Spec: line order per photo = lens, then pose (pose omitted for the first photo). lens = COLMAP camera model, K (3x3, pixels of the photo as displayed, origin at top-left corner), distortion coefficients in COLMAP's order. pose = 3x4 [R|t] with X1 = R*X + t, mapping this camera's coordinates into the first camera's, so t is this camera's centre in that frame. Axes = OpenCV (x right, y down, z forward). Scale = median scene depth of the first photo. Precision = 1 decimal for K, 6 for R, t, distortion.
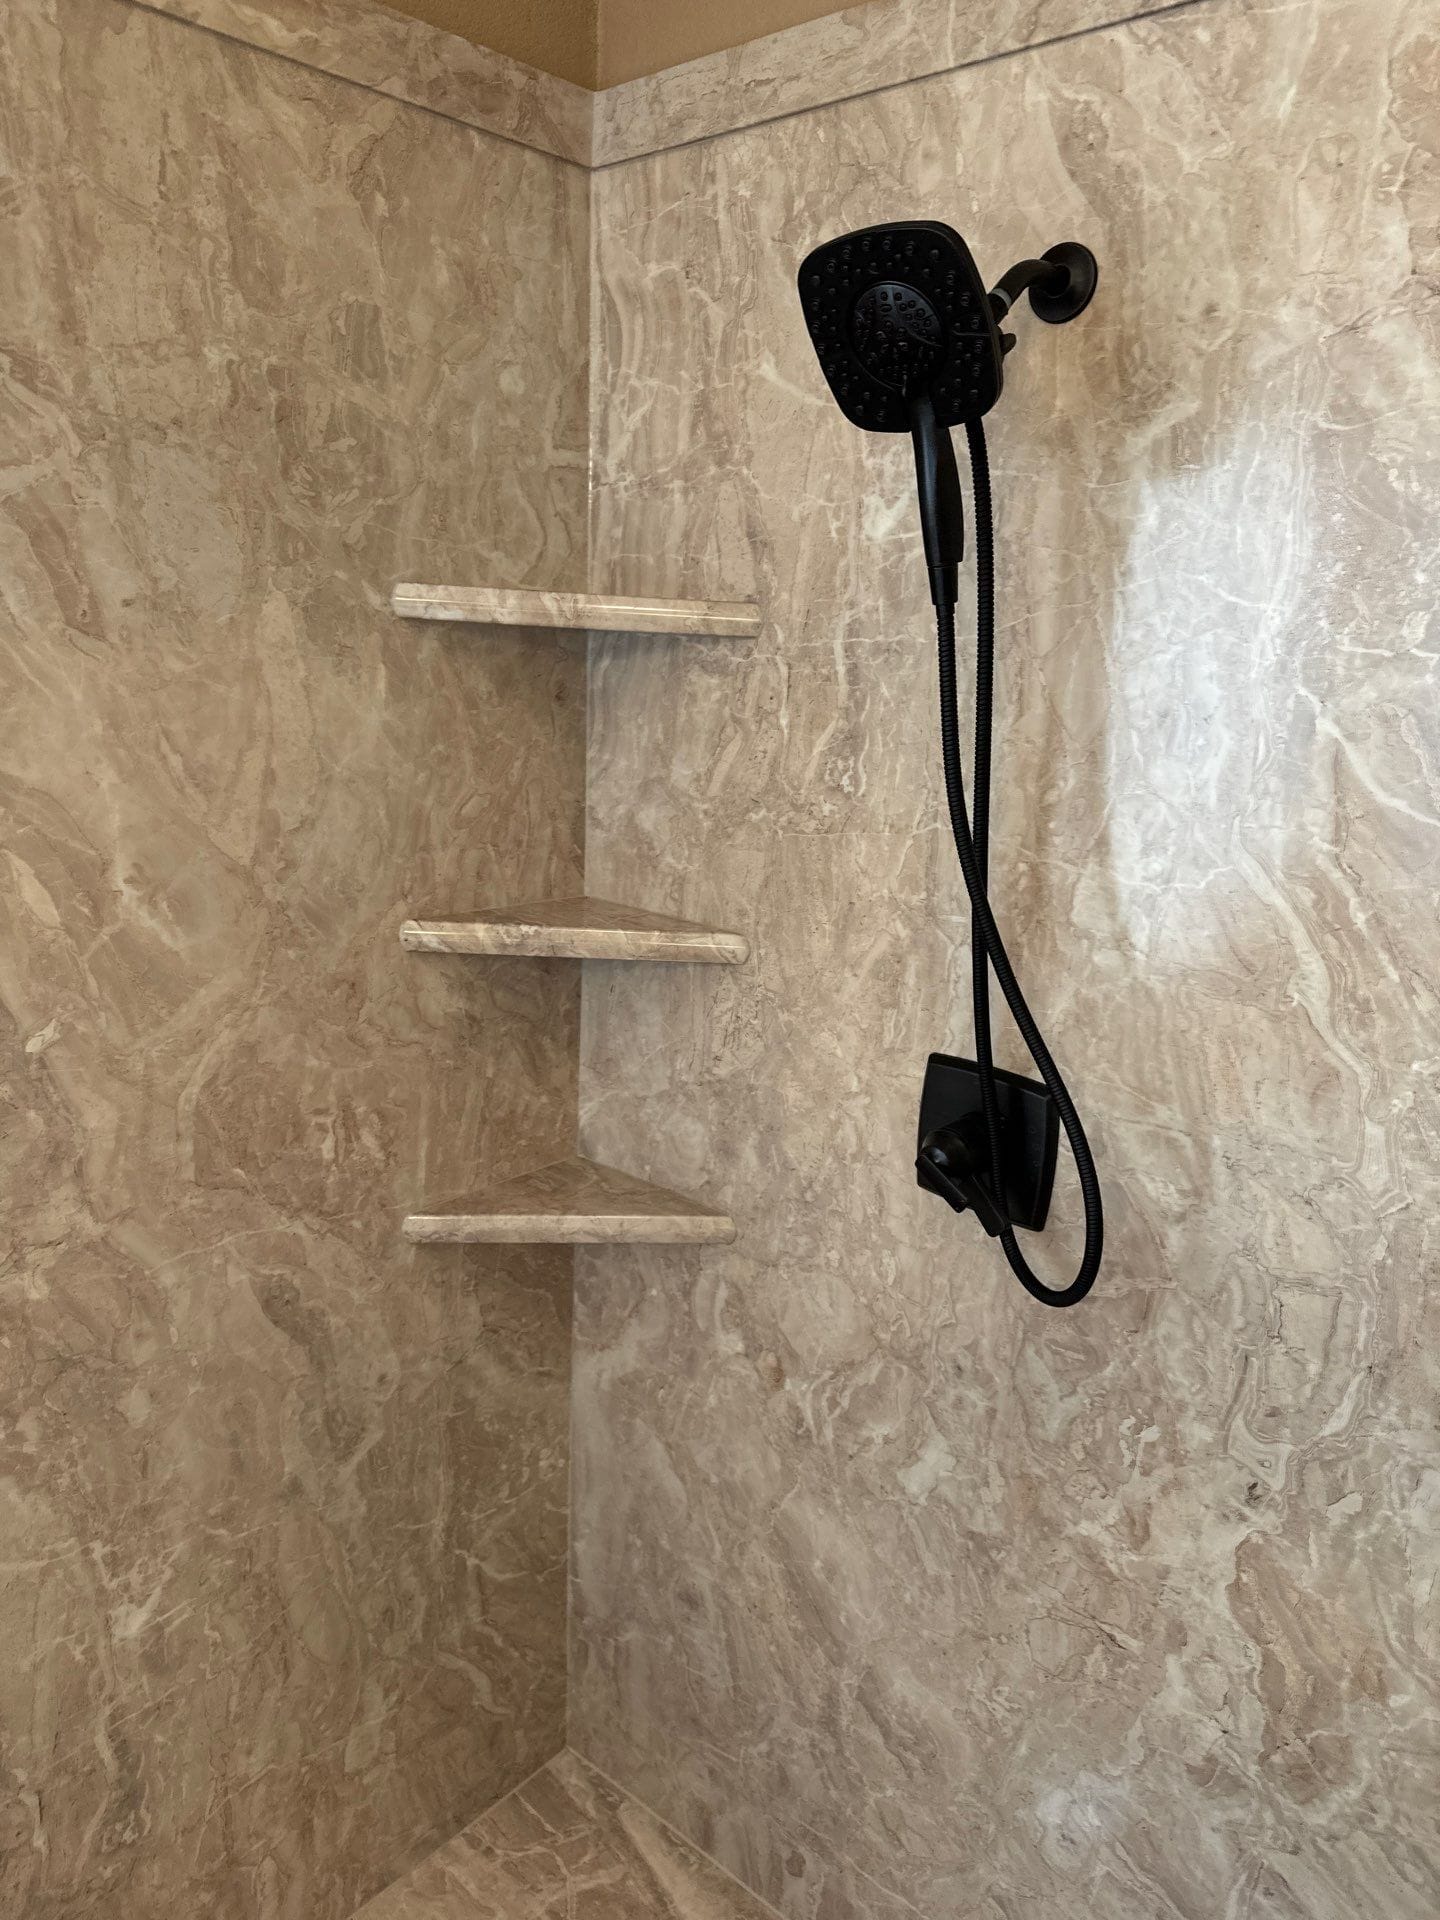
lens RADIAL K [[1357.8, 0, 720.0], [0, 1357.8, 960.0], [0, 0, 1]] dist [0.036510, -0.051425]
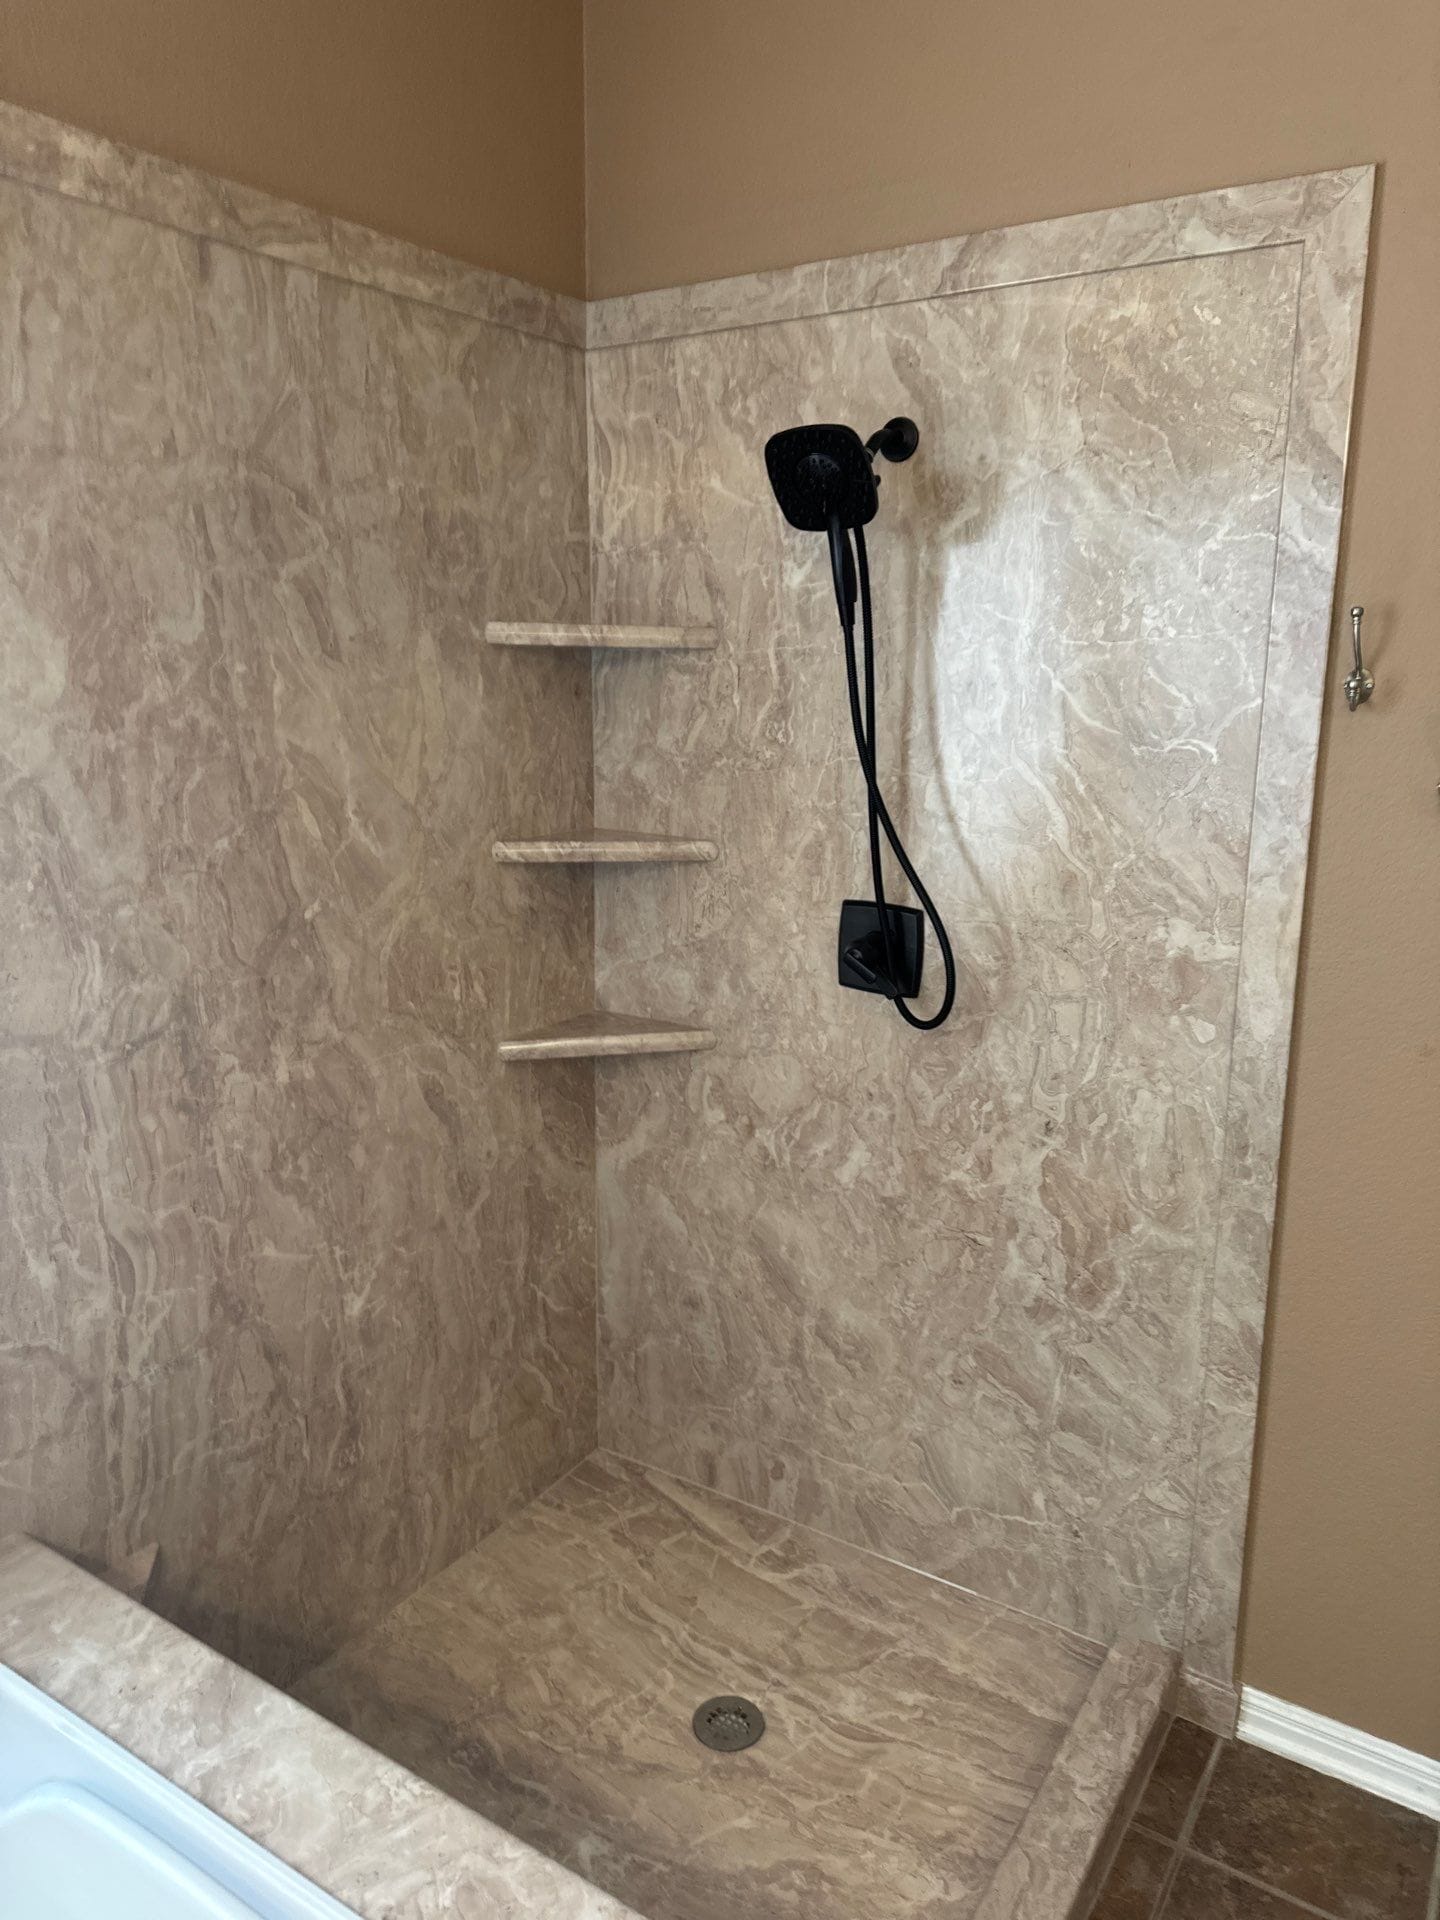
lens RADIAL K [[1323.1, 0, 711.8], [0, 1323.1, 948.5], [0, 0, 1]] dist [0.166919, -0.326925]
pose [[0.988341, -0.063322, 0.138461, -0.228465], [0.066070, 0.997697, -0.015332, 0.142602], [-0.137171, 0.024302, 0.990249, -0.568169]]
